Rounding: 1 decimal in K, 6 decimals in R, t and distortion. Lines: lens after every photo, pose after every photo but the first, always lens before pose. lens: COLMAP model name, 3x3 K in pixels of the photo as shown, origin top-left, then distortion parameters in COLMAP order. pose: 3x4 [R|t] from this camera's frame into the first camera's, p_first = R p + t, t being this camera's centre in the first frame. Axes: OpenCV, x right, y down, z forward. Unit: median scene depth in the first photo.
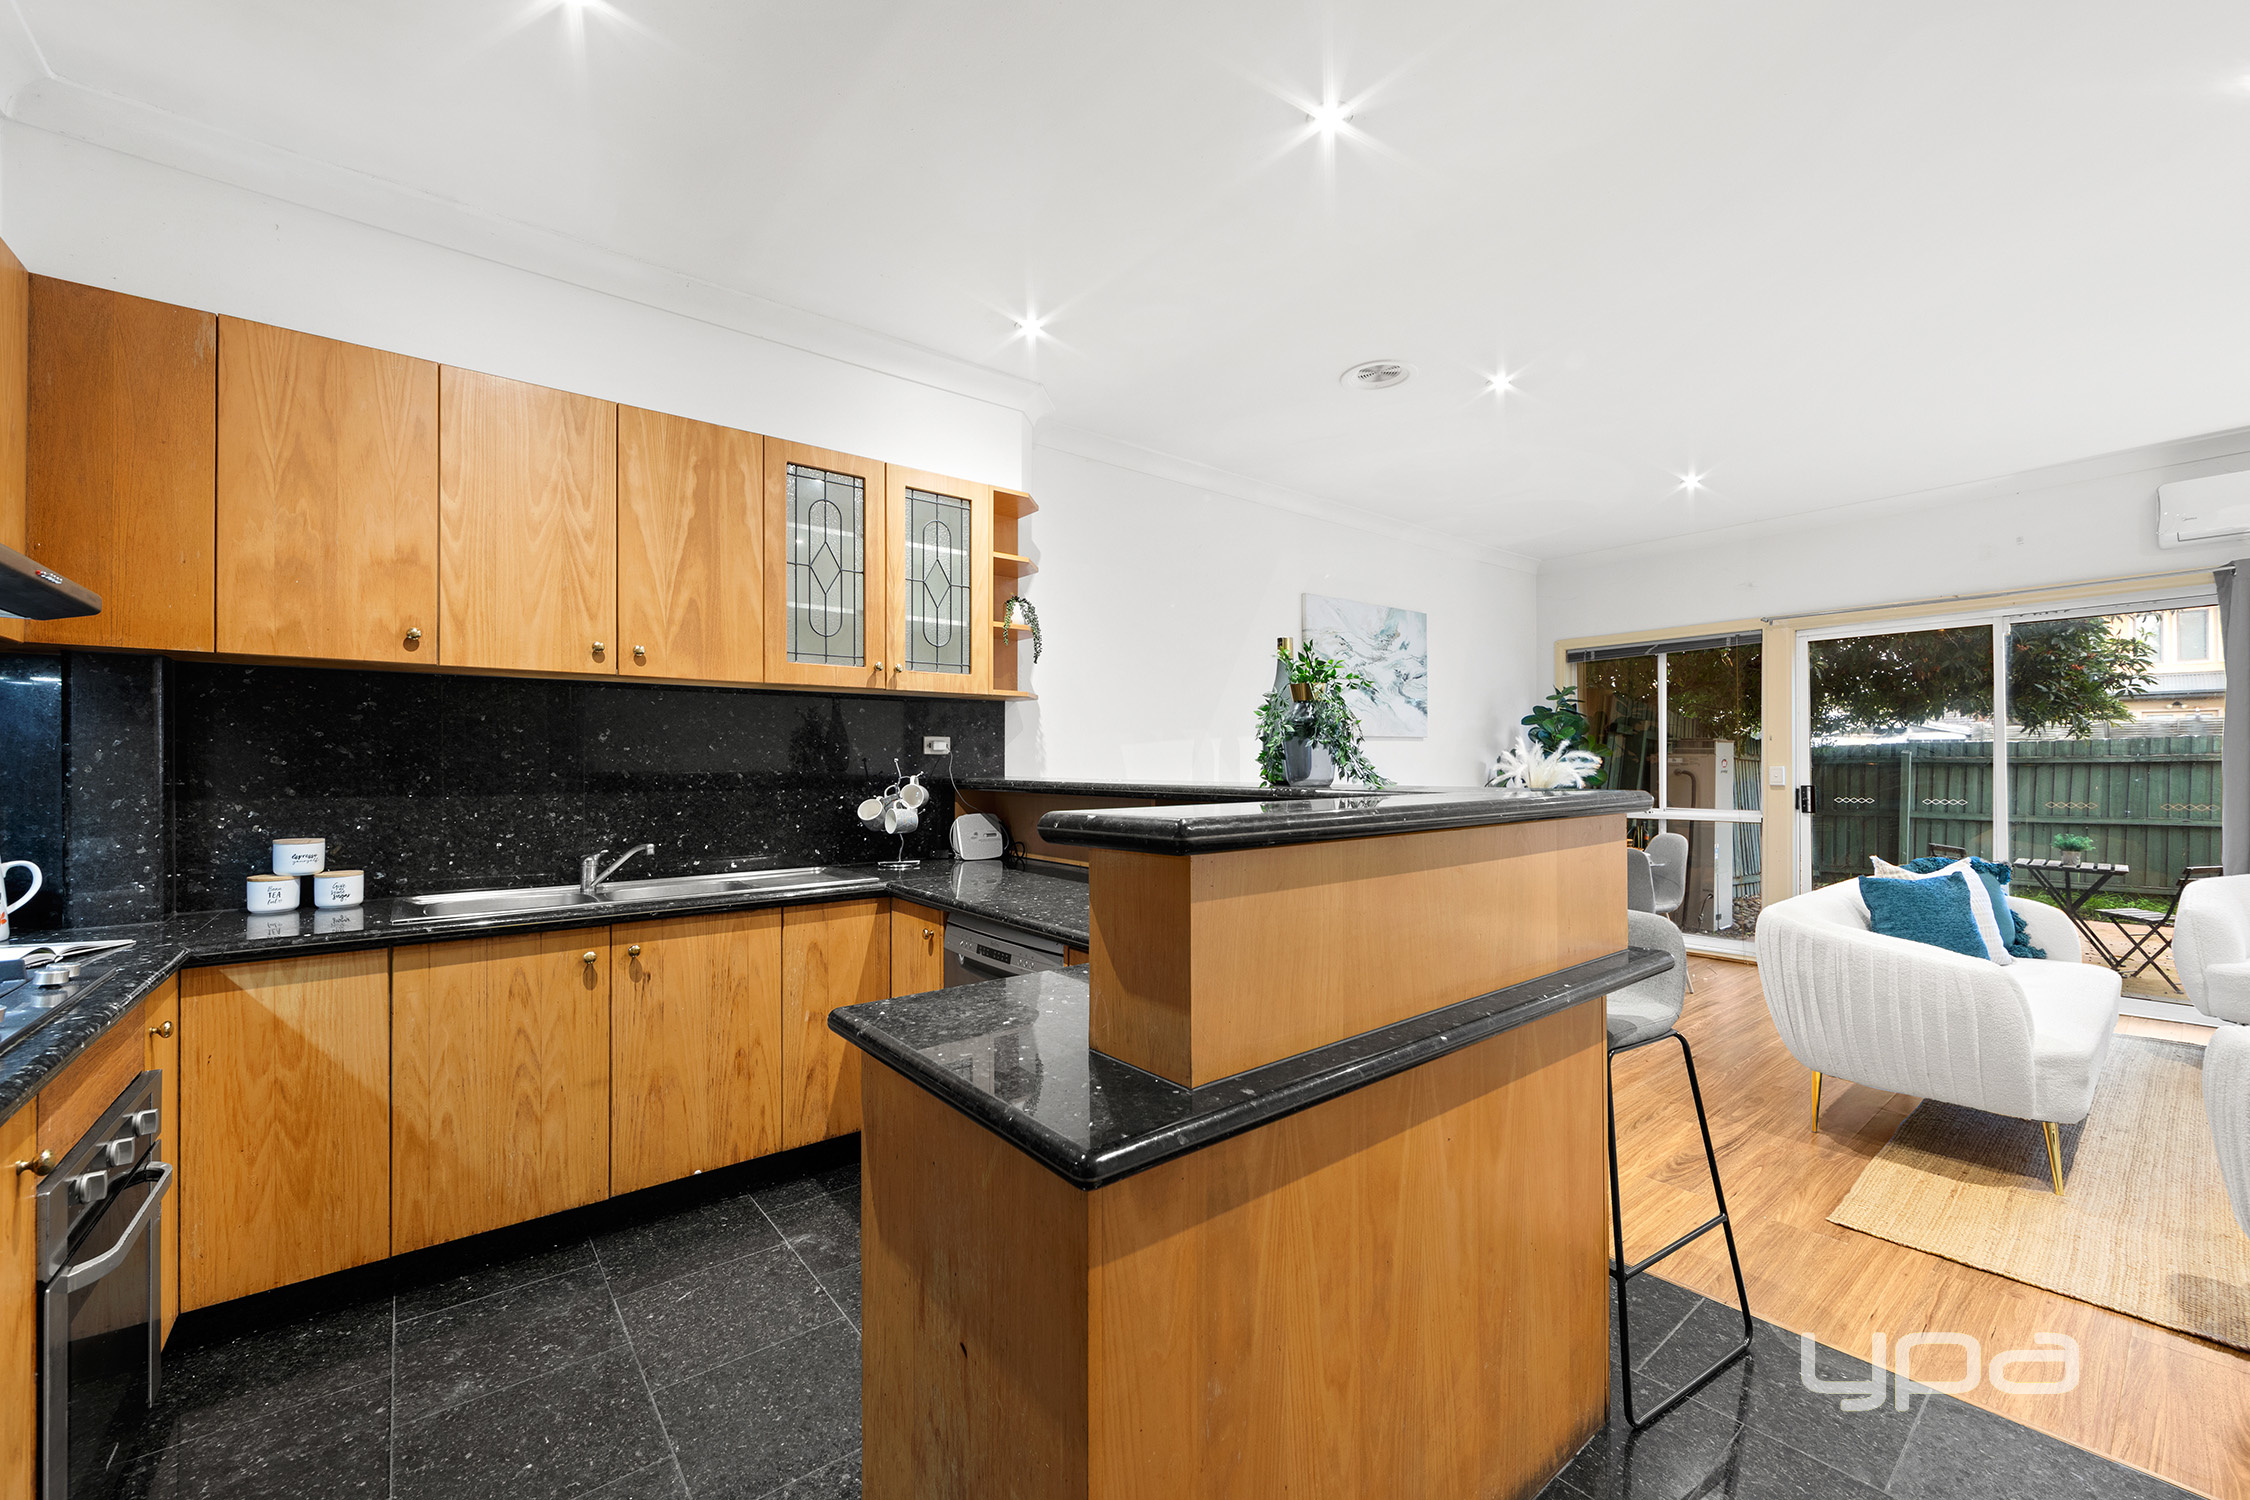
lens RADIAL K [[885.3, 0, 1124.7], [0, 885.3, 753.9], [0, 0, 1]] dist [-0.000236, -0.000258]
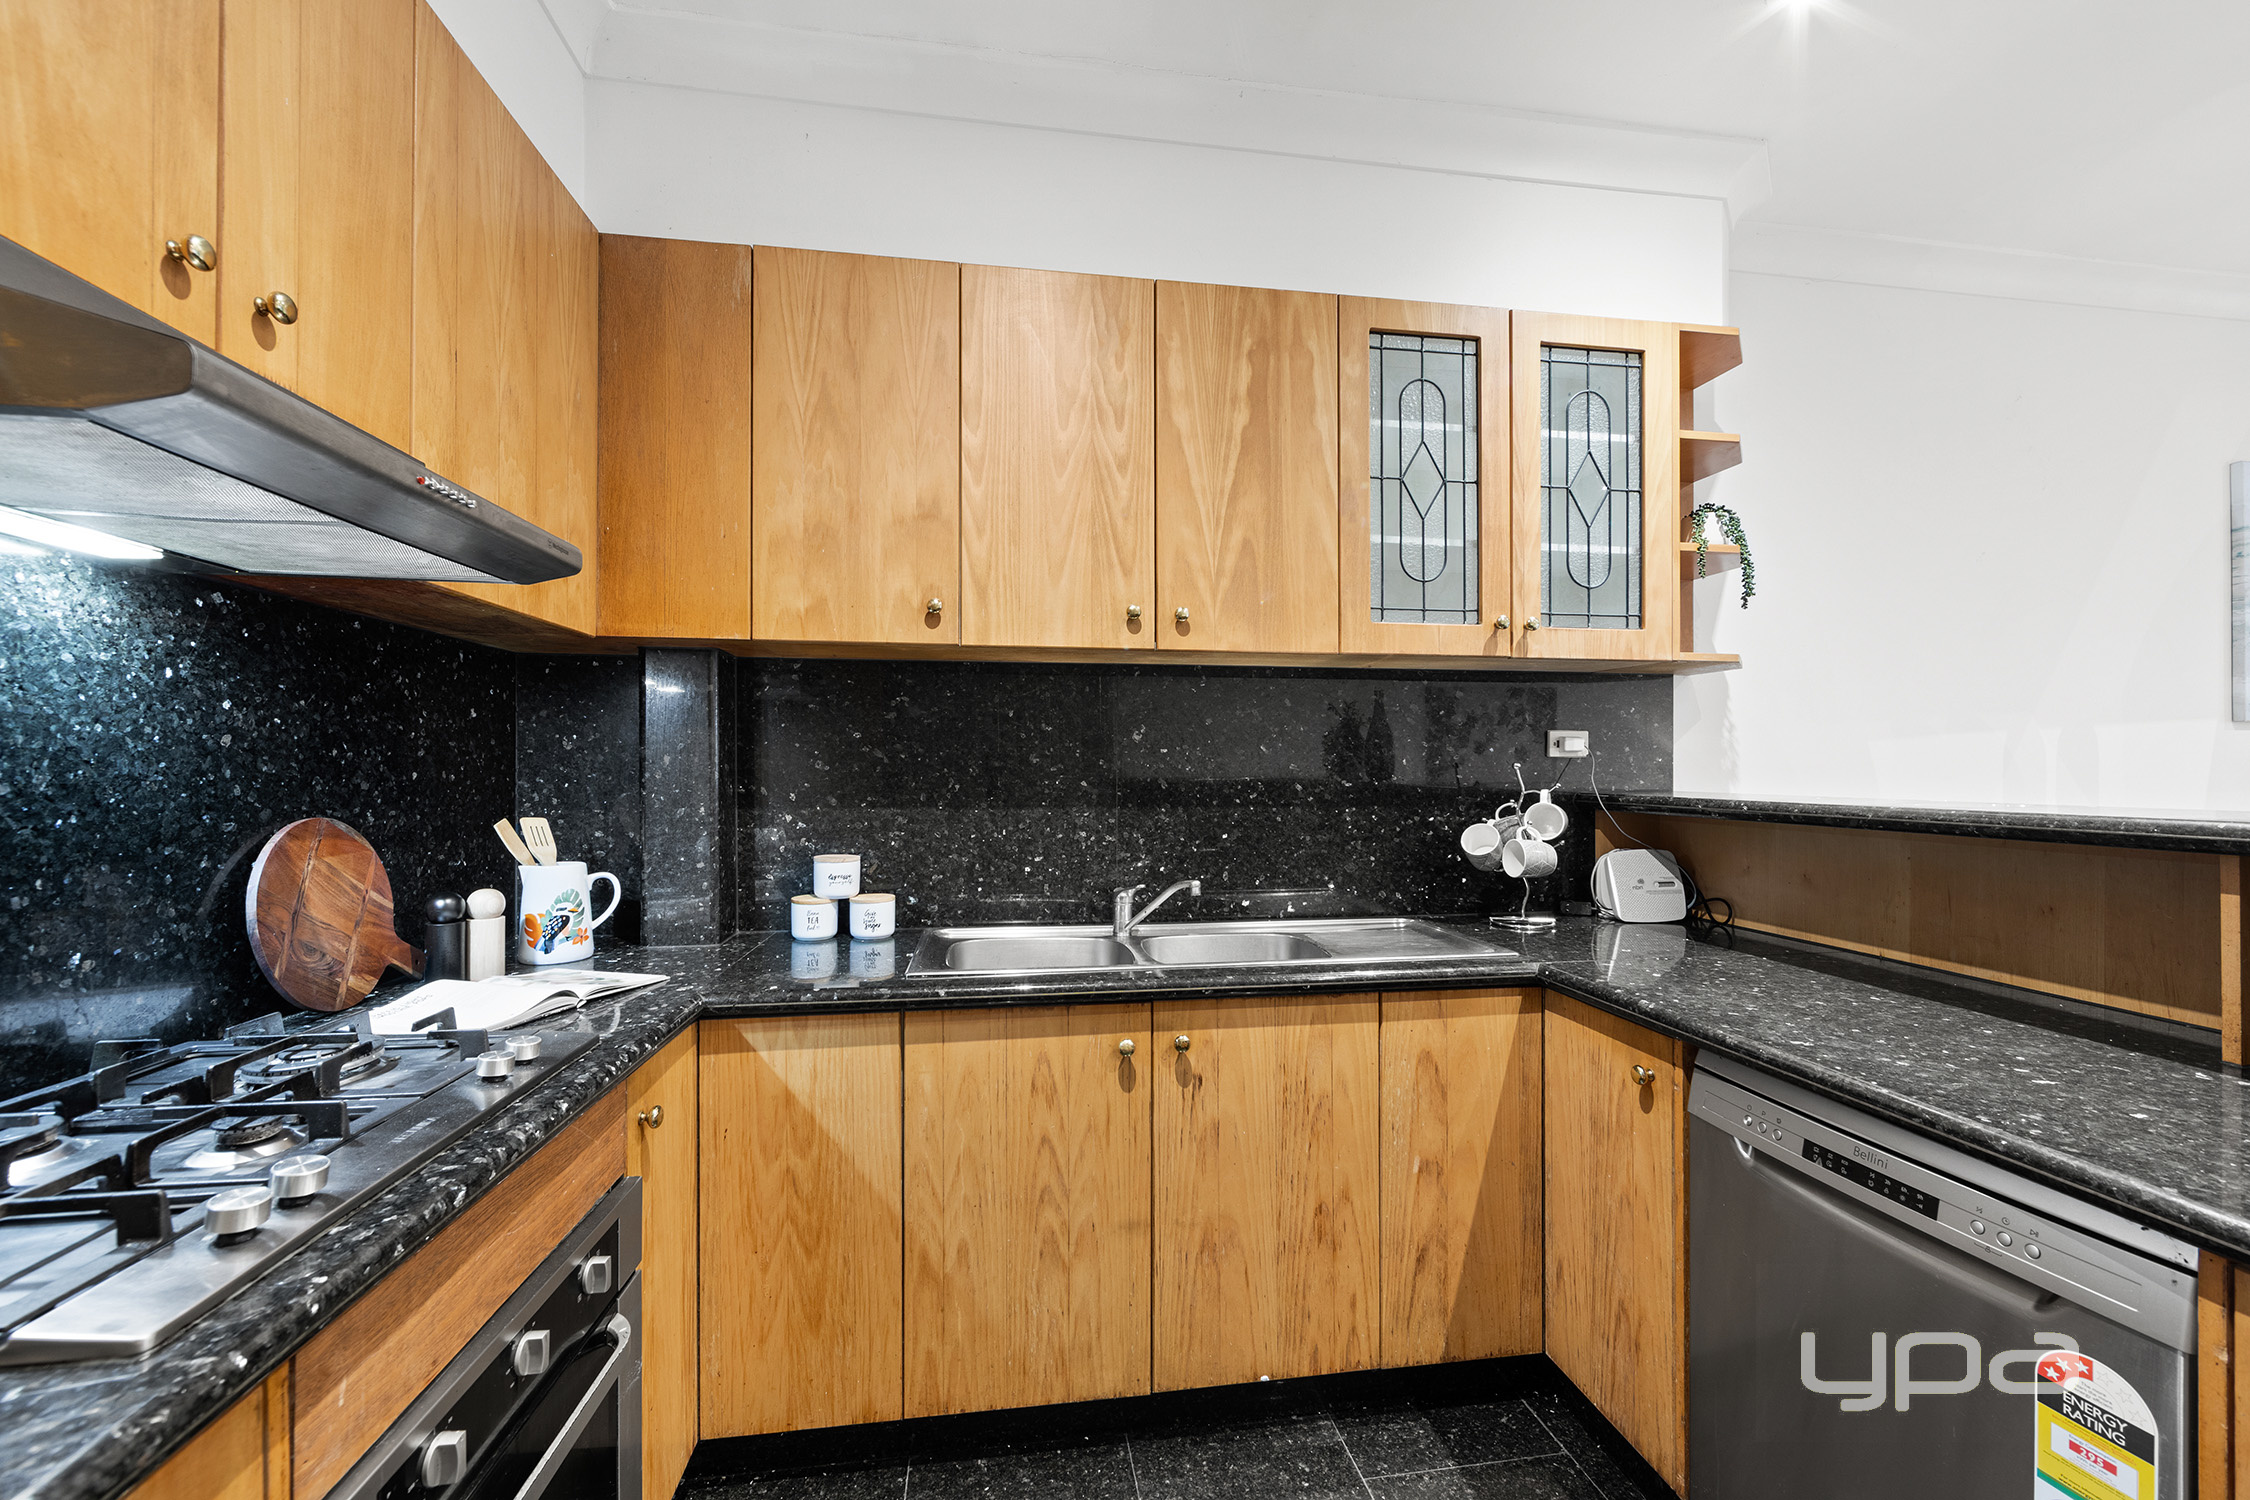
lens RADIAL K [[884.2, 0, 1125.7], [0, 884.2, 764.3], [0, 0, 1]] dist [0.001117, 0.000077]
pose [[0.862329, 0.000281, -0.506348, -0.221895], [0.002318, 0.999987, 0.004503, 0.002792], [0.506343, -0.005056, 0.862317, 0.351773]]
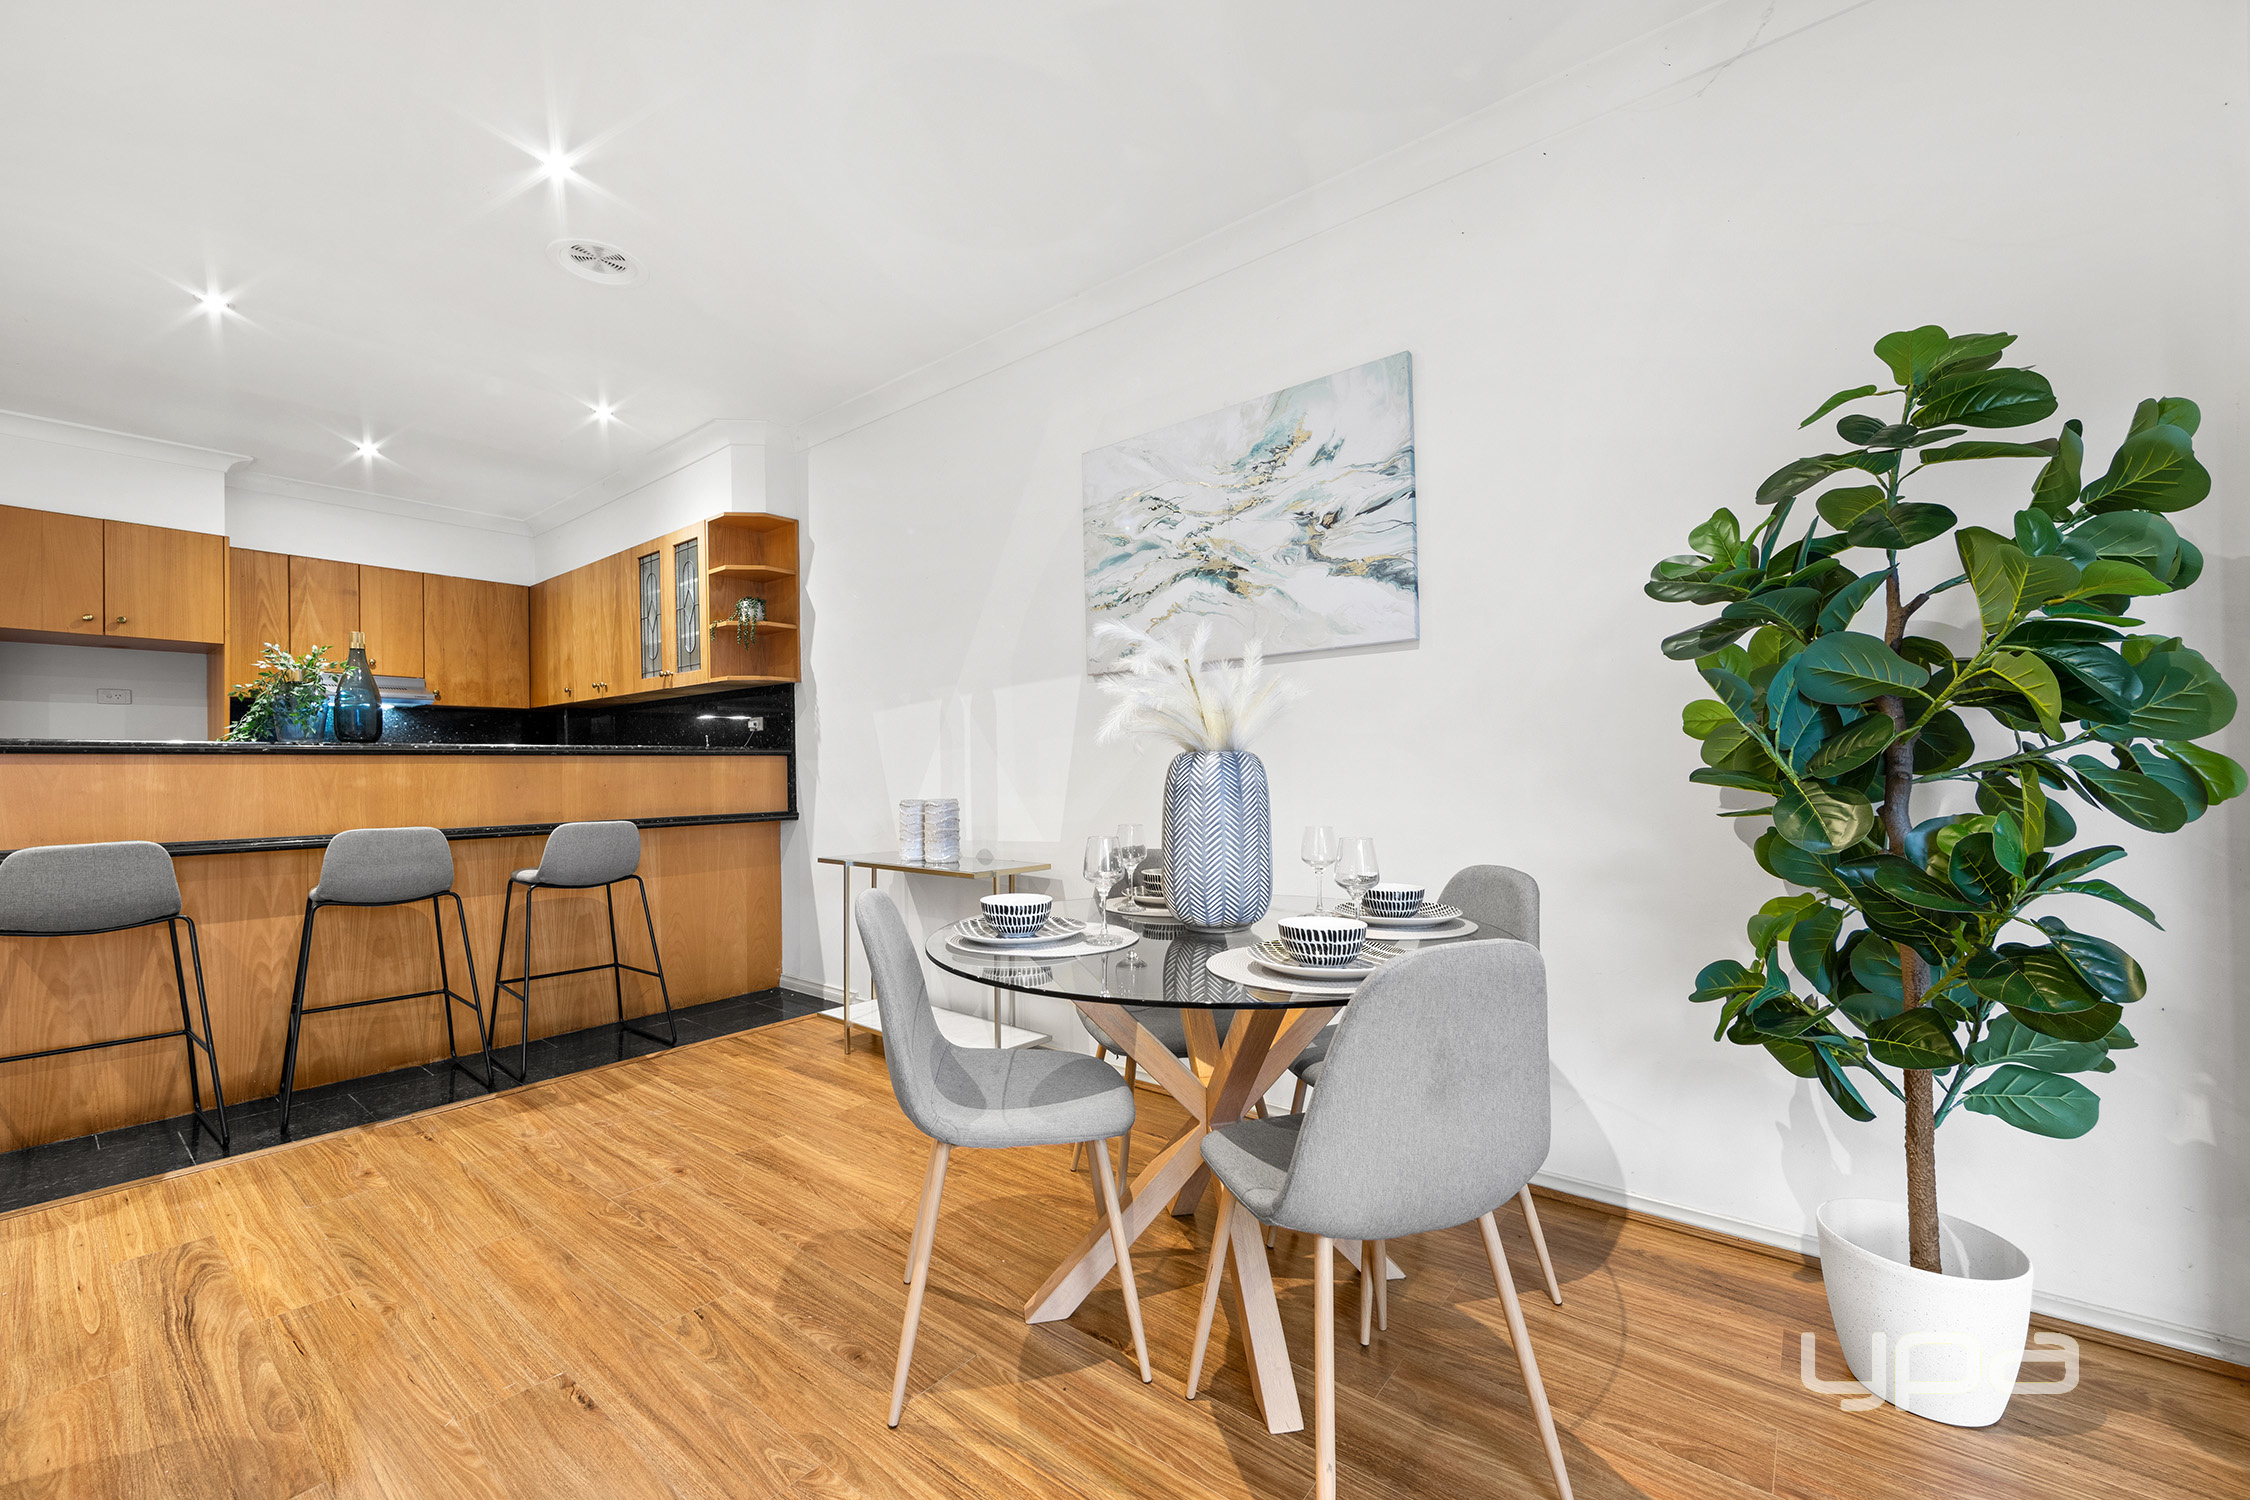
lens RADIAL K [[897.2, 0, 1125.0], [0, 897.2, 750.0], [0, 0, 1]] dist [0.000575, 0.000137]
pose [[0.215225, -0.015939, -0.976434, 1.631027], [0.026647, 0.999590, -0.010444, 0.078929], [0.976201, -0.023771, 0.215561, 1.714442]]
